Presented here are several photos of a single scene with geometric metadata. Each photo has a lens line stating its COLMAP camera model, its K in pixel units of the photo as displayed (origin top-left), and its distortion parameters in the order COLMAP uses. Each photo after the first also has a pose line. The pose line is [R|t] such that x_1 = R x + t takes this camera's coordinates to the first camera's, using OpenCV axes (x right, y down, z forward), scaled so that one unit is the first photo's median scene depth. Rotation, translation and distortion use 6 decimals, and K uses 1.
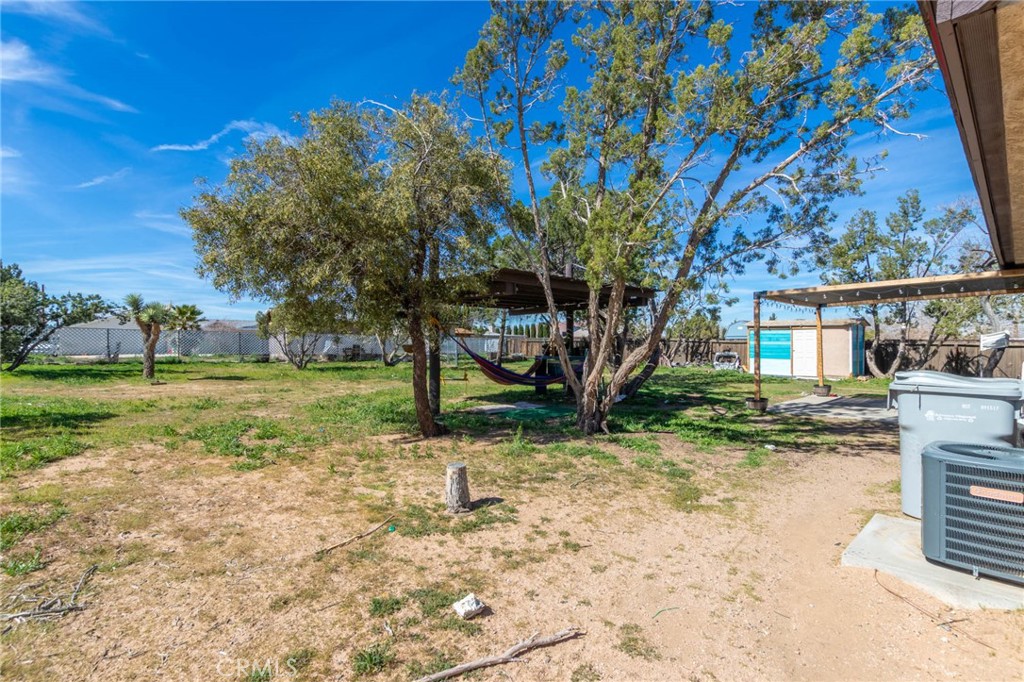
lens RADIAL K [[468.8, 0, 514.2], [0, 468.8, 342.9], [0, 0, 1]] dist [0.008740, -0.005687]
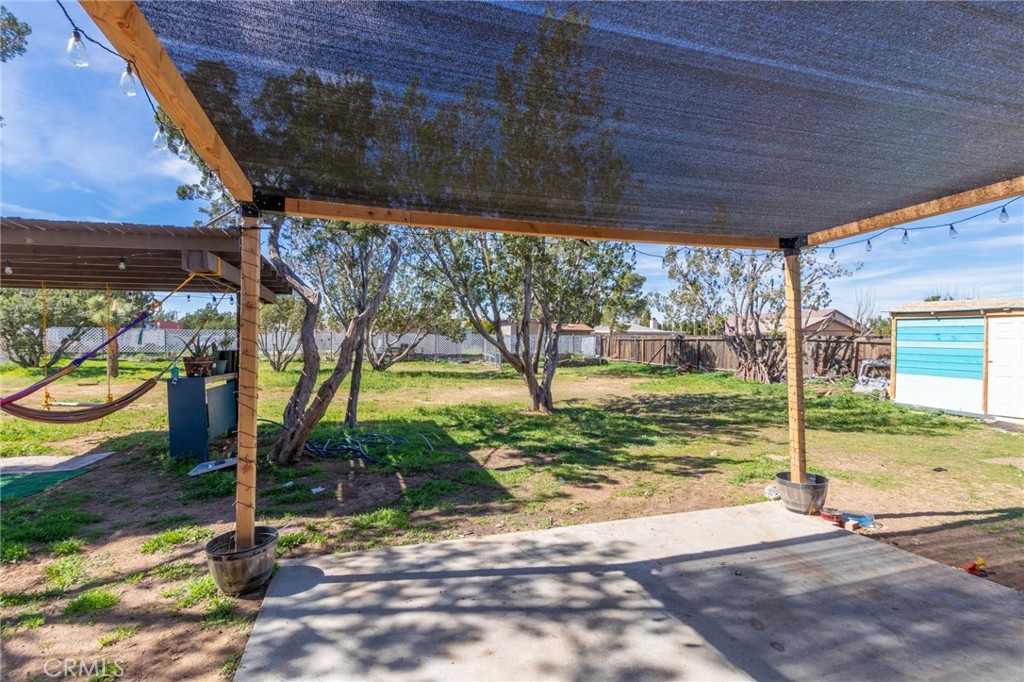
lens RADIAL K [[468.8, 0, 504.5], [0, 468.8, 341.3], [0, 0, 1]] dist [0.008740, -0.005687]
pose [[0.898517, -0.001838, -0.438935, 0.277218], [0.002967, 0.999994, 0.001886, -0.004872], [0.438929, -0.002997, 0.898517, 0.273251]]
